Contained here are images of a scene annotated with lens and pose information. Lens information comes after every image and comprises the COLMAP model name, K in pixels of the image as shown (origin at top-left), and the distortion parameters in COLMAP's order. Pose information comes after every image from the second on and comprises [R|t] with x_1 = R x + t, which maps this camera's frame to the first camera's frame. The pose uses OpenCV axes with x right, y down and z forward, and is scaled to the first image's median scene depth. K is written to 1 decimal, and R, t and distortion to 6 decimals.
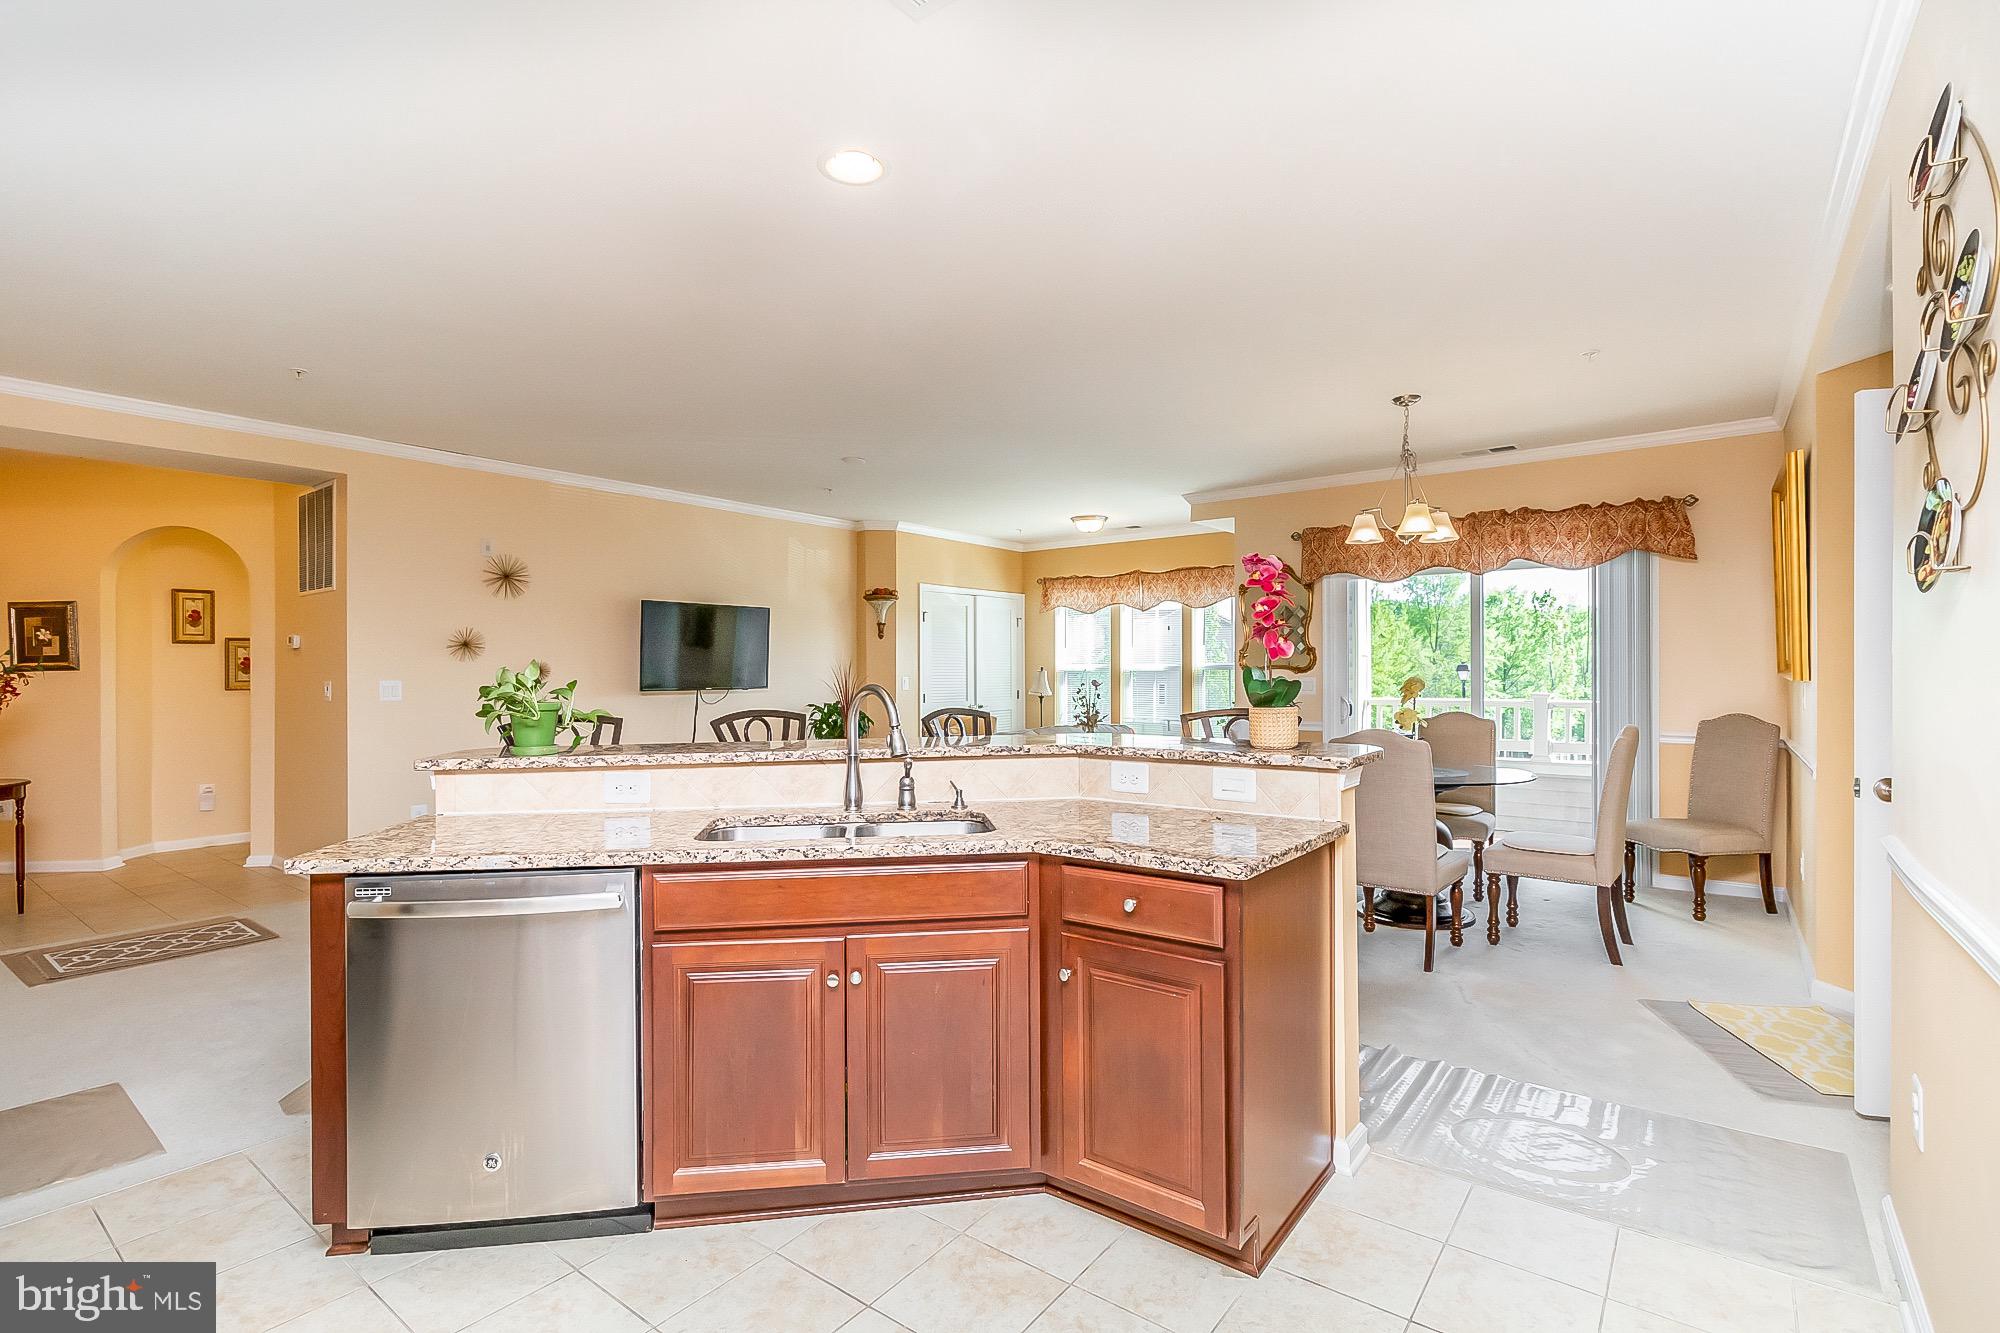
lens RADIAL K [[942.4, 0, 996.3], [0, 942.4, 667.6], [0, 0, 1]] dist [0.002813, 0.001261]
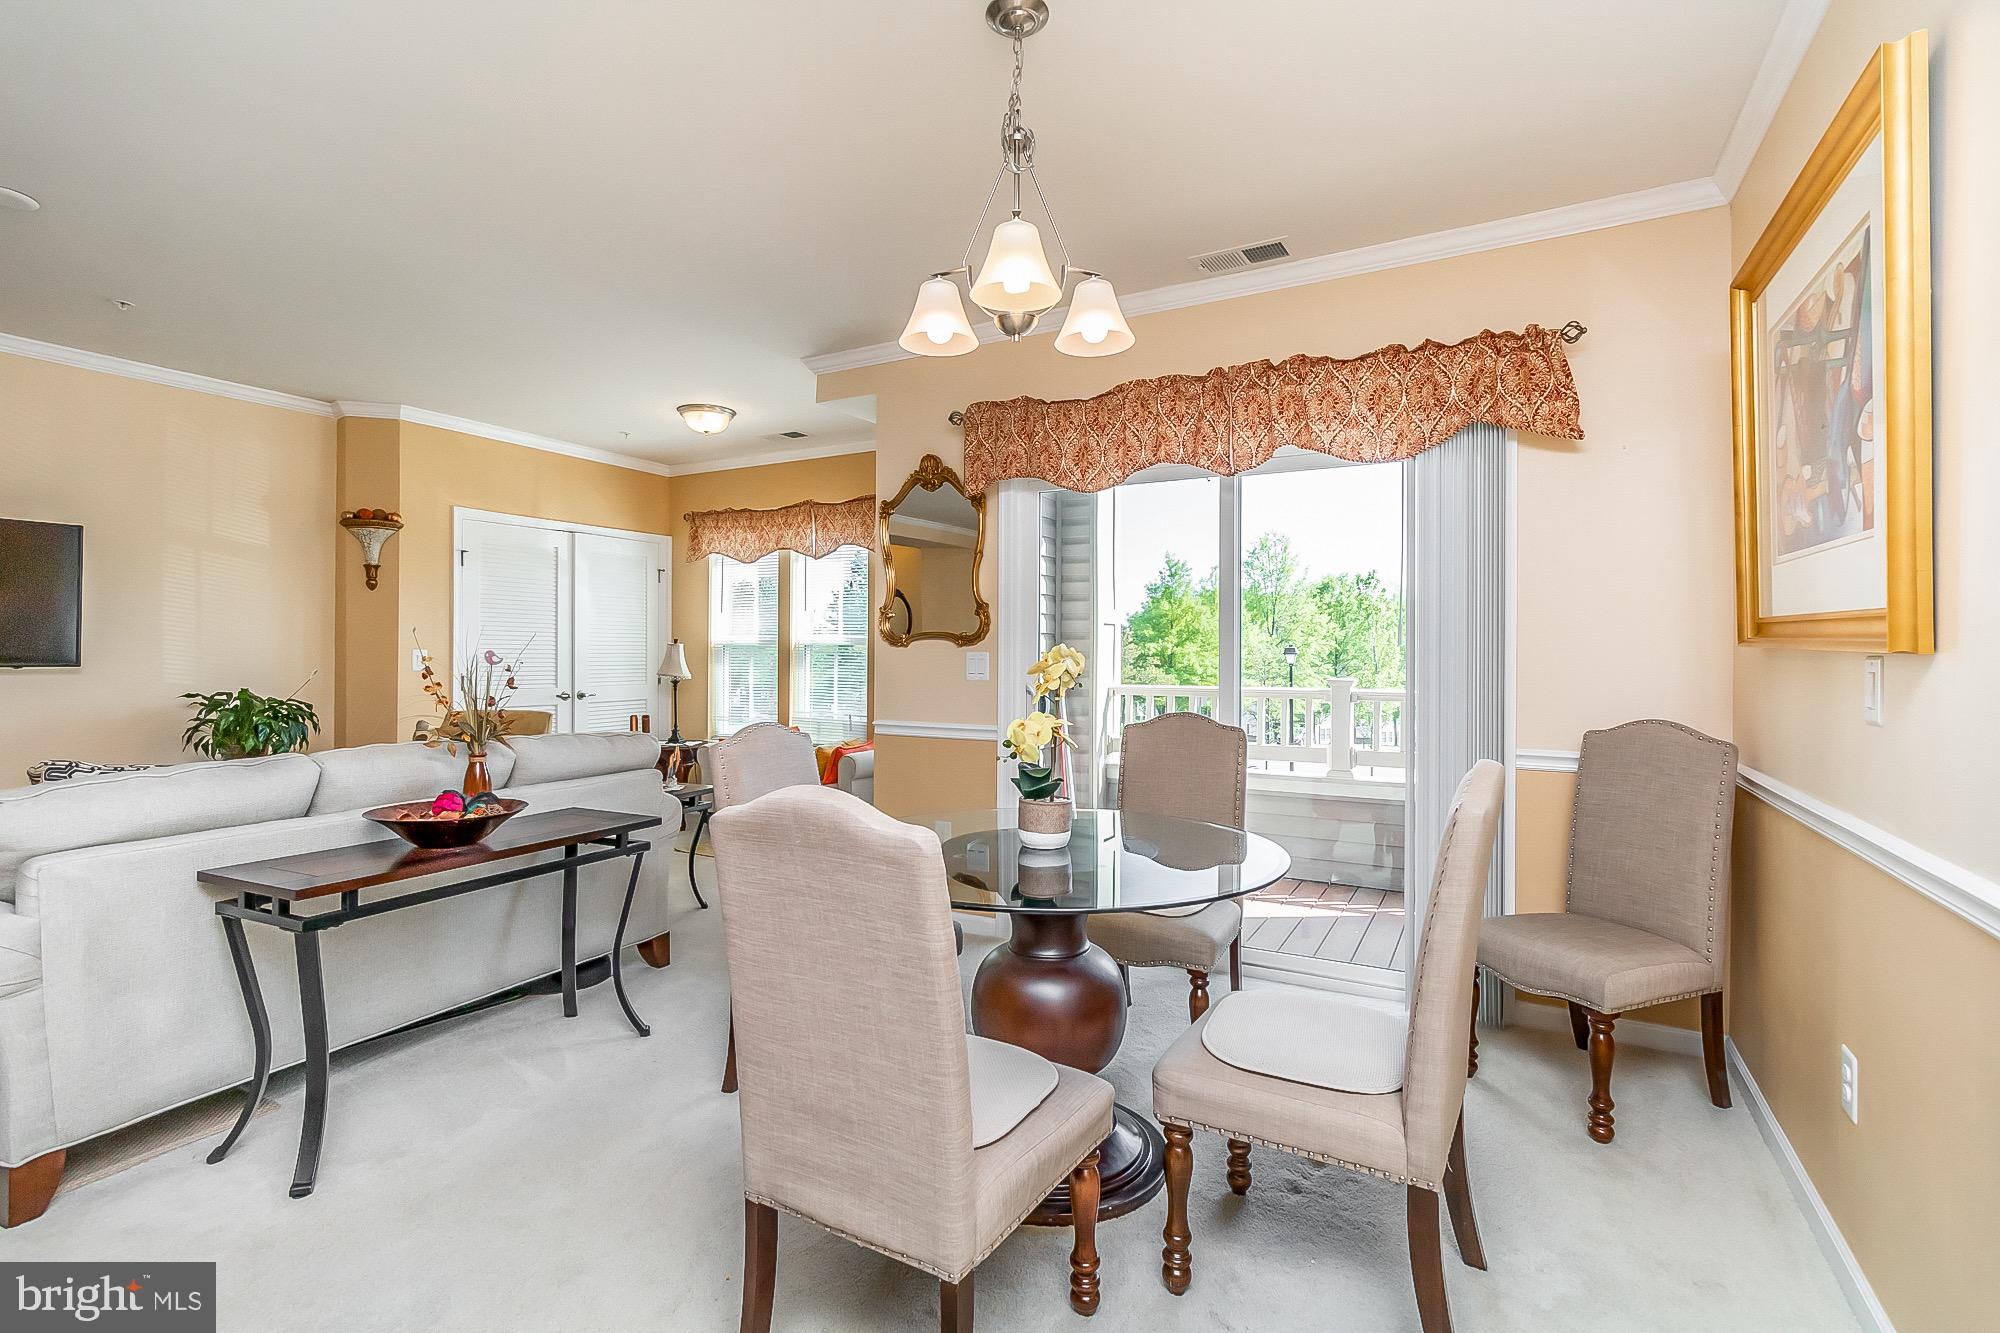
lens RADIAL K [[942.4, 0, 1001.5], [0, 942.4, 651.5], [0, 0, 1]] dist [0.002813, 0.001261]
pose [[0.988623, 0.007005, 0.150248, 0.204285], [-0.007215, 0.999974, 0.000855, 0.007380], [-0.150238, -0.001929, 0.988648, 0.318502]]
